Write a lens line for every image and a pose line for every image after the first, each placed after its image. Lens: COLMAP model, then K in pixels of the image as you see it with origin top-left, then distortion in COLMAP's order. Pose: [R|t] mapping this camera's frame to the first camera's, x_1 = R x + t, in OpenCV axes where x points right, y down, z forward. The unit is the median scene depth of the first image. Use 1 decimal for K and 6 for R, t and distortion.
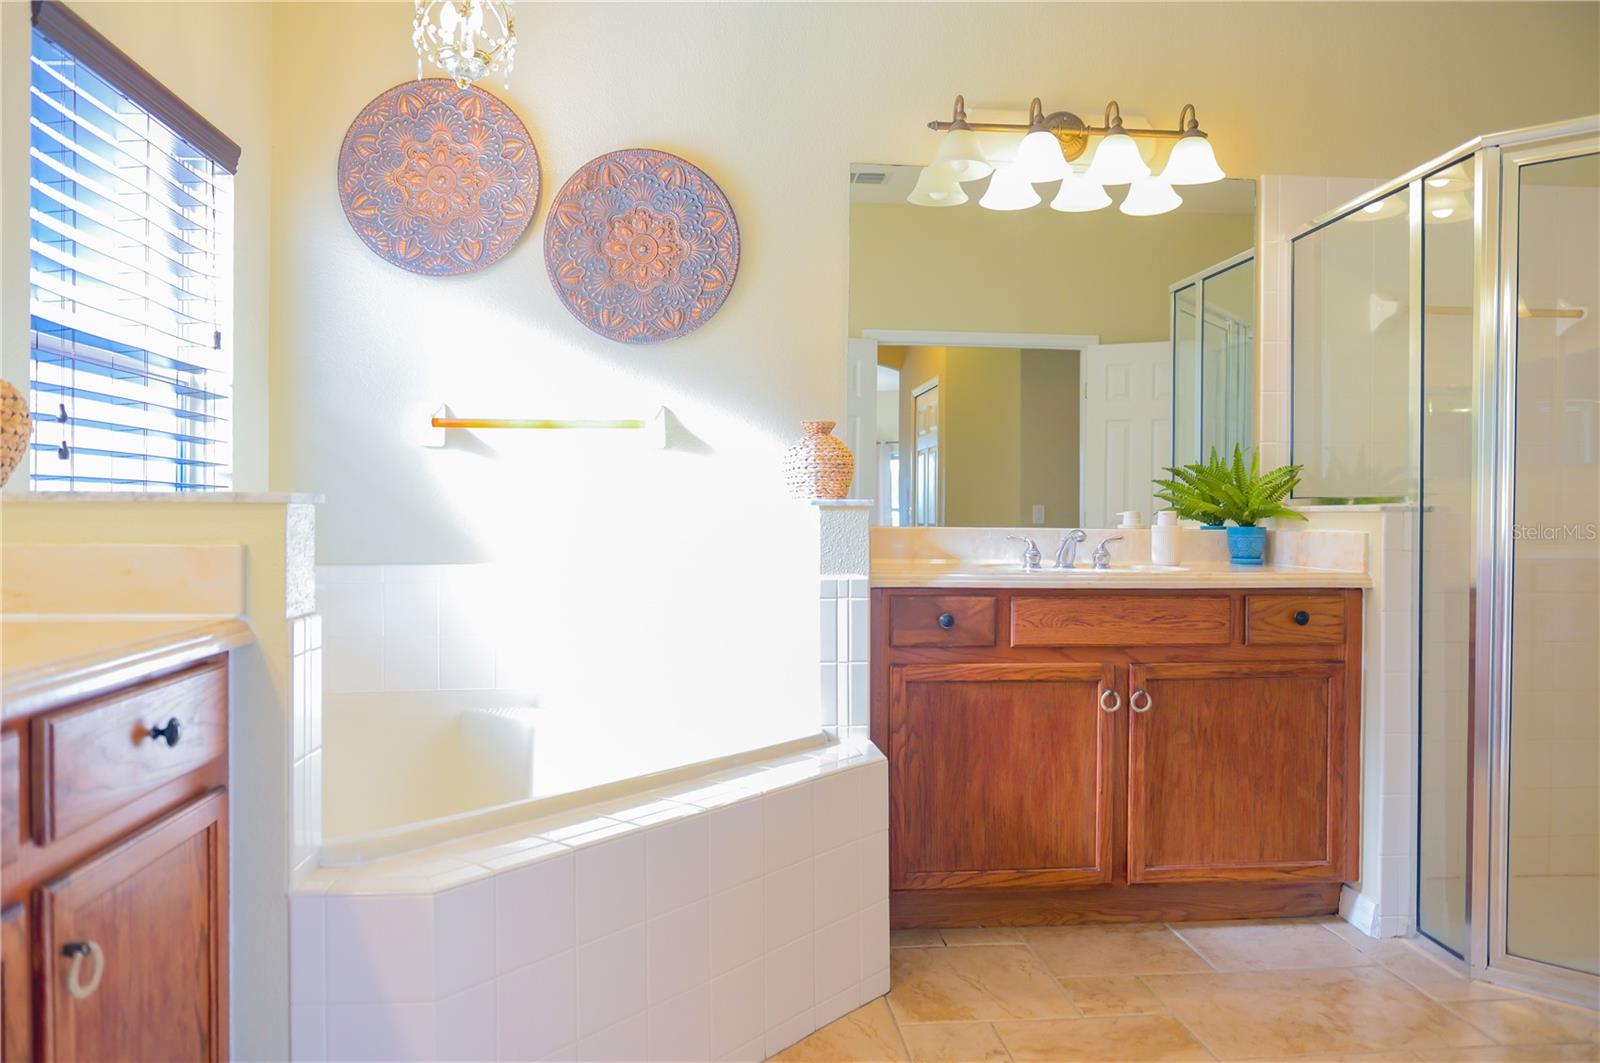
lens RADIAL K [[1112.4, 0, 808.9], [0, 1112.4, 523.8], [0, 0, 1]] dist [-0.007782, -0.002736]
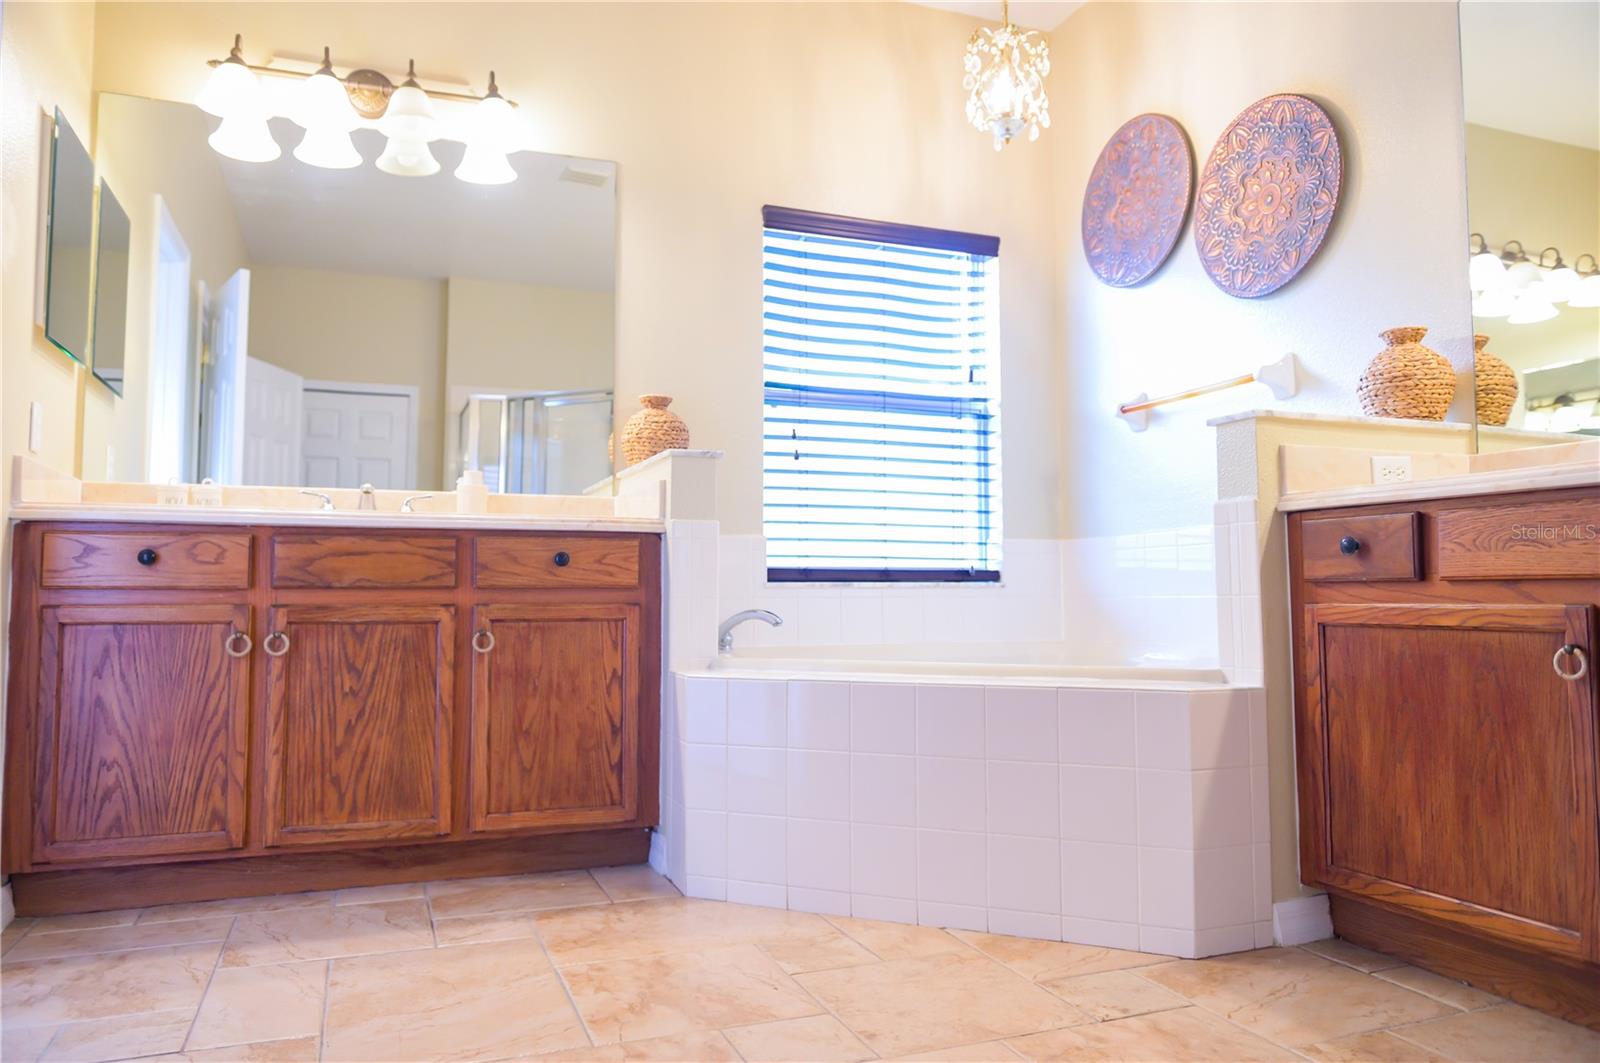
lens RADIAL K [[1112.4, 0, 808.9], [0, 1112.4, 523.8], [0, 0, 1]] dist [-0.007782, -0.002736]
pose [[0.273253, -0.069947, -0.959396, 0.744869], [-0.005675, 0.997218, -0.074321, 0.127242], [0.961925, 0.025753, 0.272096, 0.403058]]
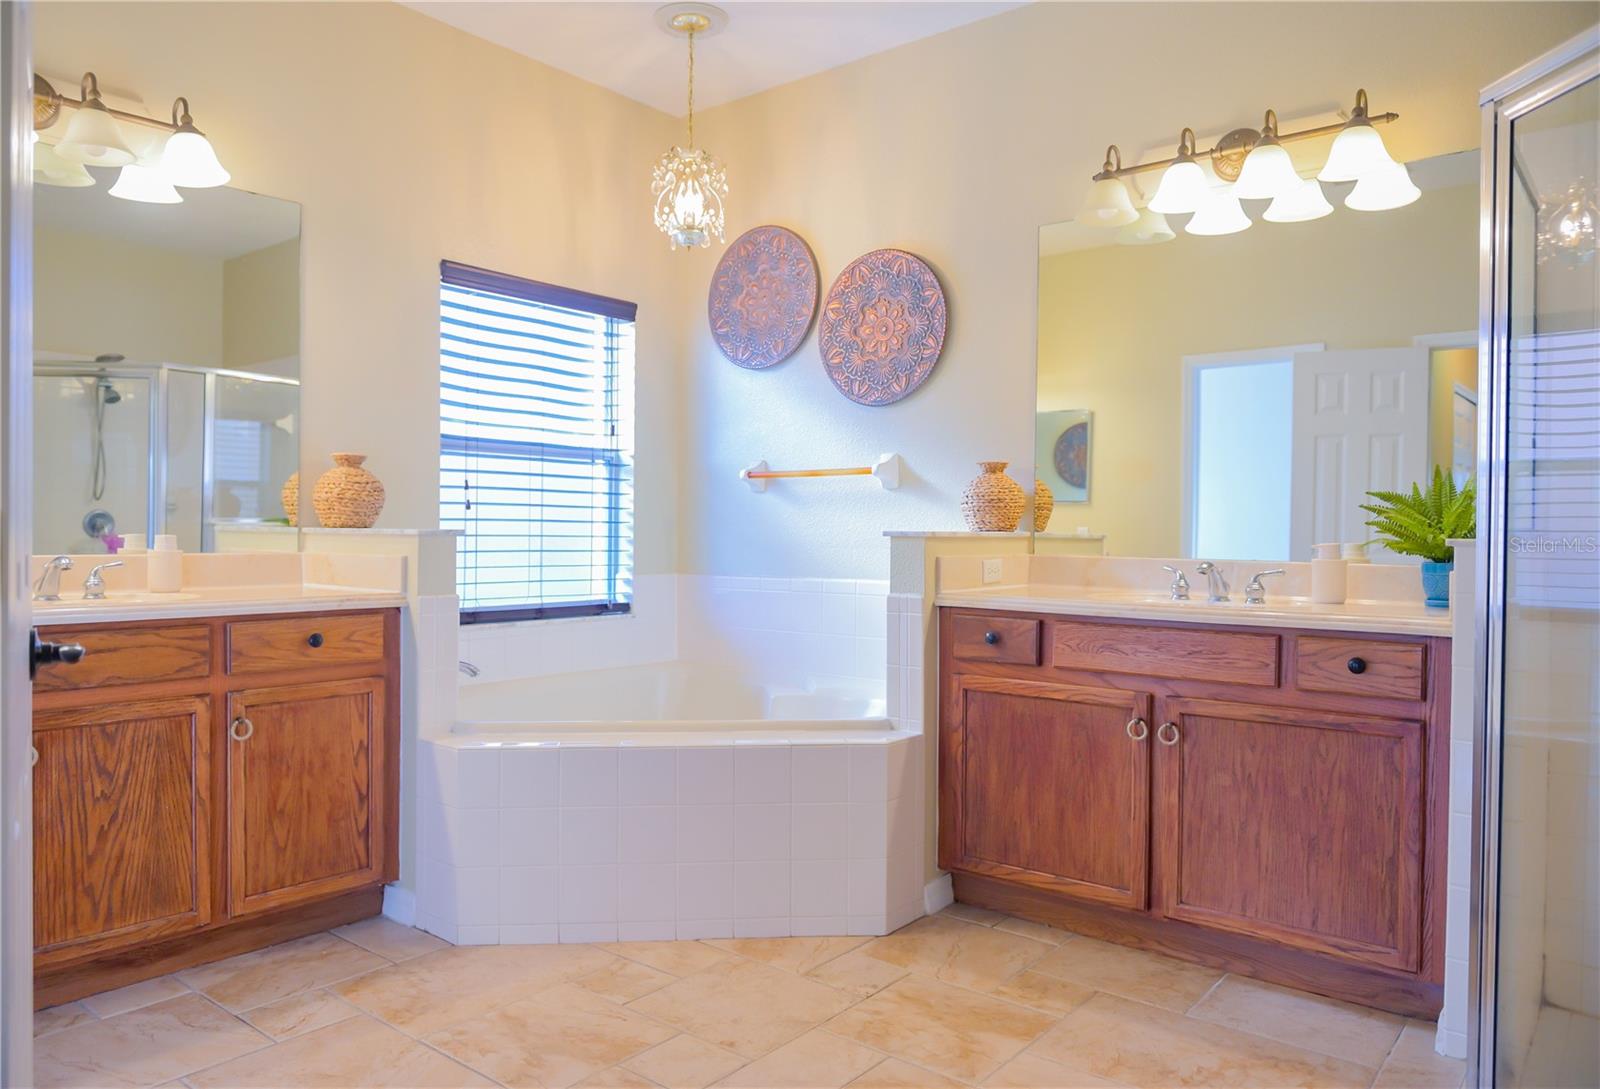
lens RADIAL K [[1106.0, 0, 788.3], [0, 1106.0, 545.4], [0, 0, 1]] dist [-0.006991, -0.004344]
pose [[0.709252, 0.010491, -0.704877, 0.739501], [-0.013361, 0.999910, 0.001439, -0.006148], [0.704828, 0.008397, 0.709328, 0.054974]]
